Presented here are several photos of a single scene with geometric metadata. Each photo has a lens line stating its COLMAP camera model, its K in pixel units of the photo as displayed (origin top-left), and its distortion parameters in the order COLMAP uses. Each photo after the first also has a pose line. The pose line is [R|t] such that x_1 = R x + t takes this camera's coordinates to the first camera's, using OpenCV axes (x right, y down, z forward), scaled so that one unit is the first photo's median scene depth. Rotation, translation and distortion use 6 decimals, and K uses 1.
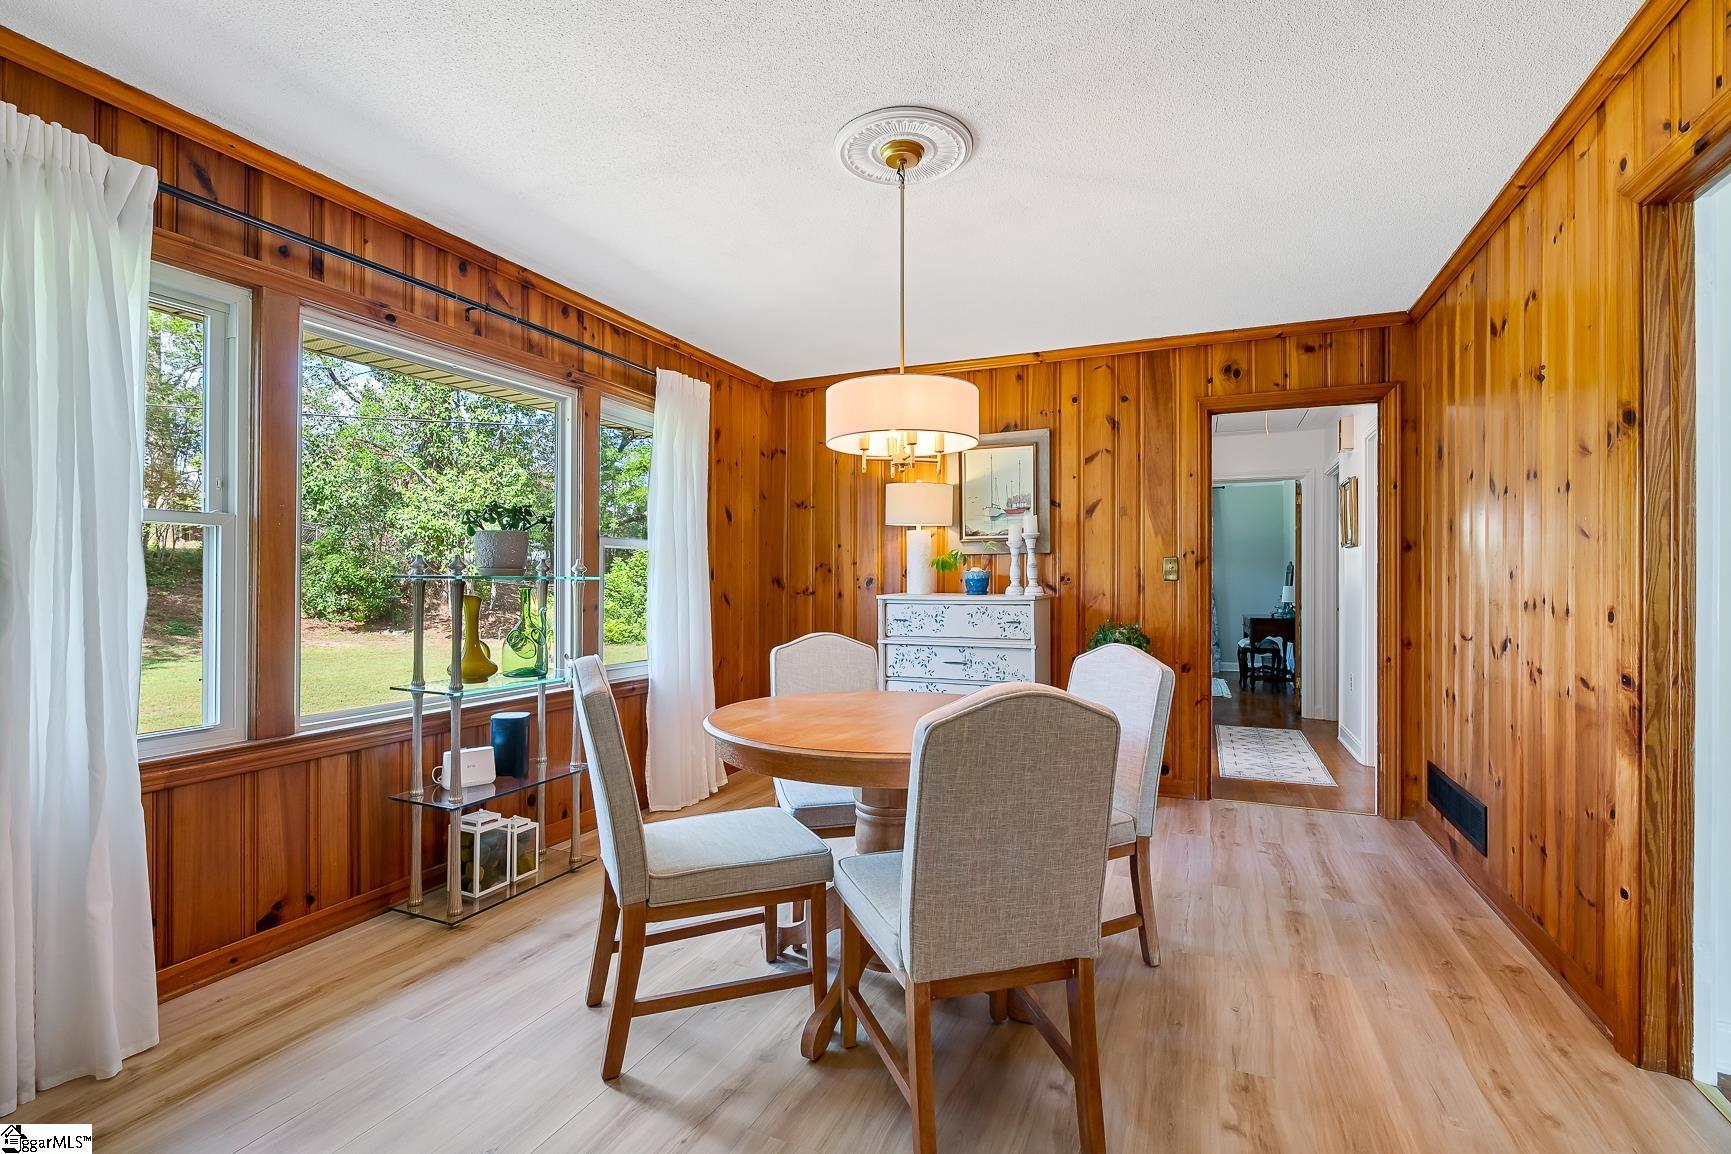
lens RADIAL K [[780.1, 0, 873.7], [0, 780.1, 569.5], [0, 0, 1]] dist [-0.015311, 0.006315]
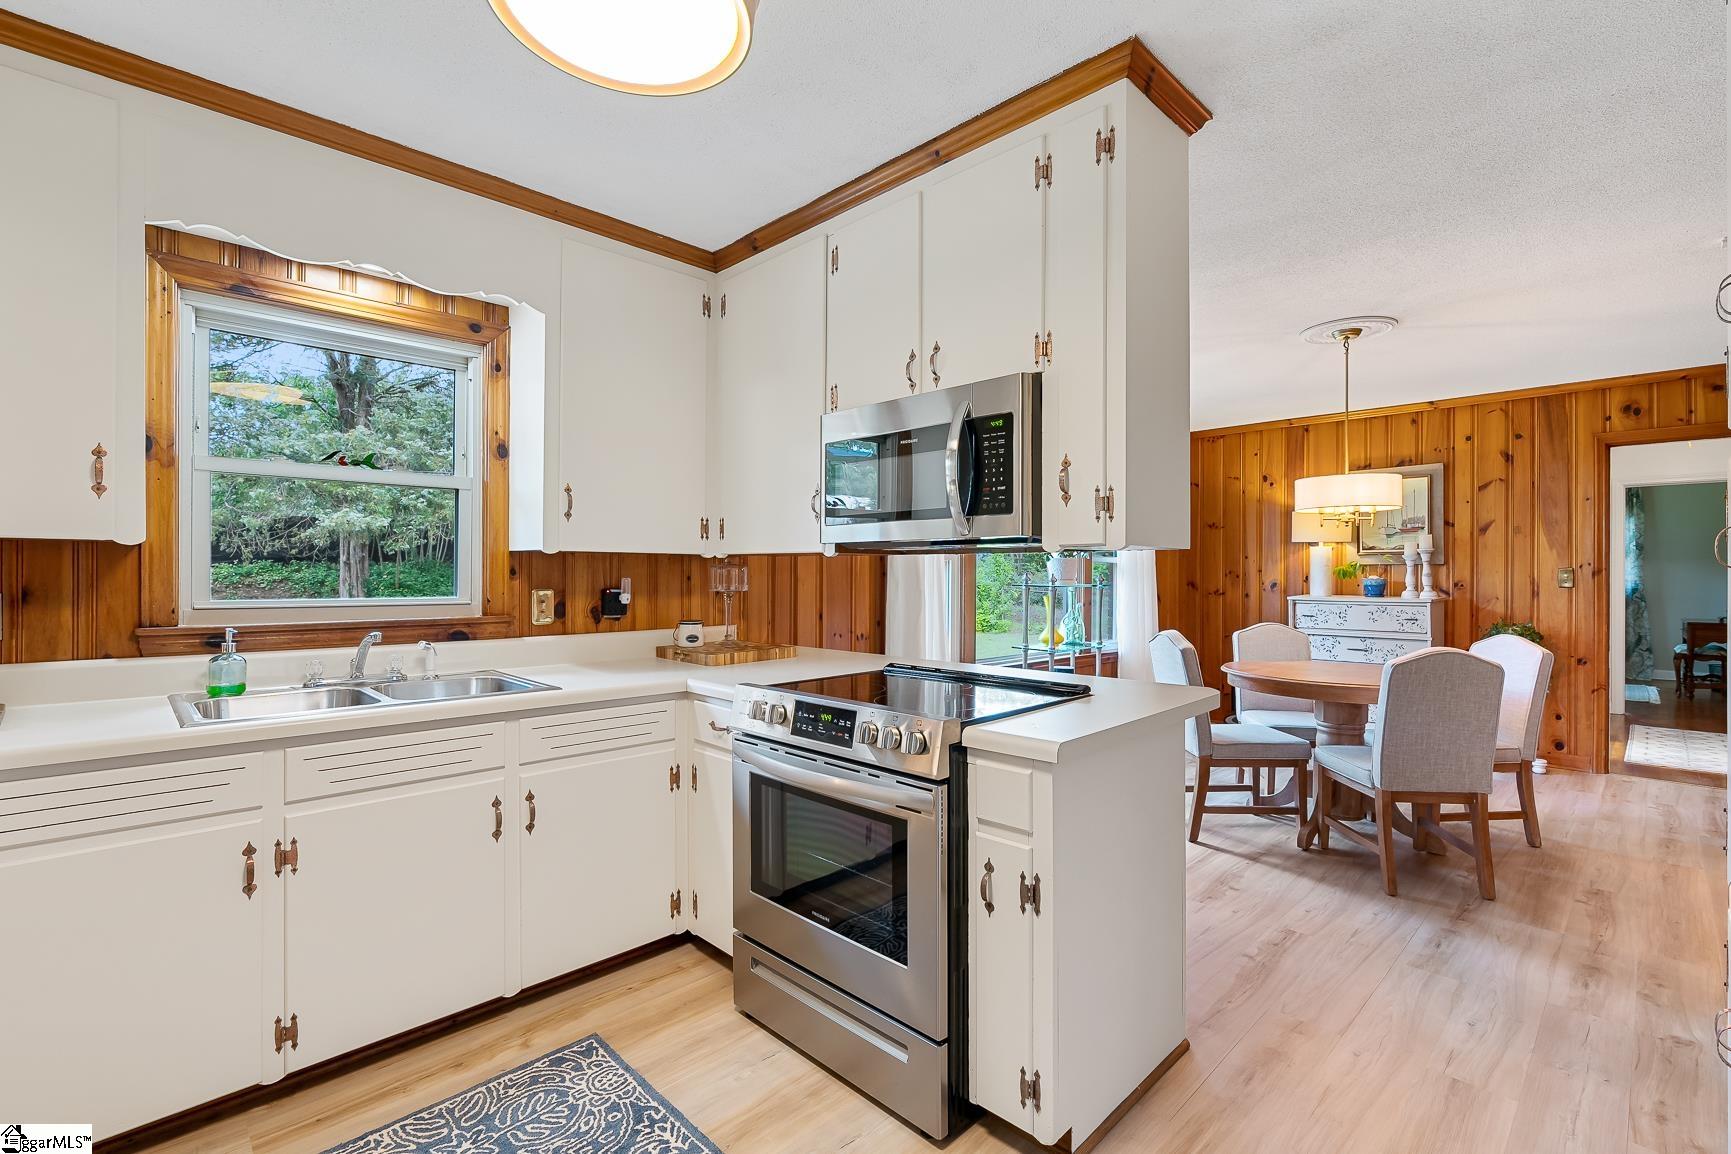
lens RADIAL K [[780.1, 0, 873.7], [0, 780.1, 569.5], [0, 0, 1]] dist [-0.015311, 0.006315]
pose [[0.923676, -0.000352, -0.383173, -0.142535], [0.003709, 0.999961, 0.008024, -0.026877], [0.383156, -0.008832, 0.923642, -0.496817]]
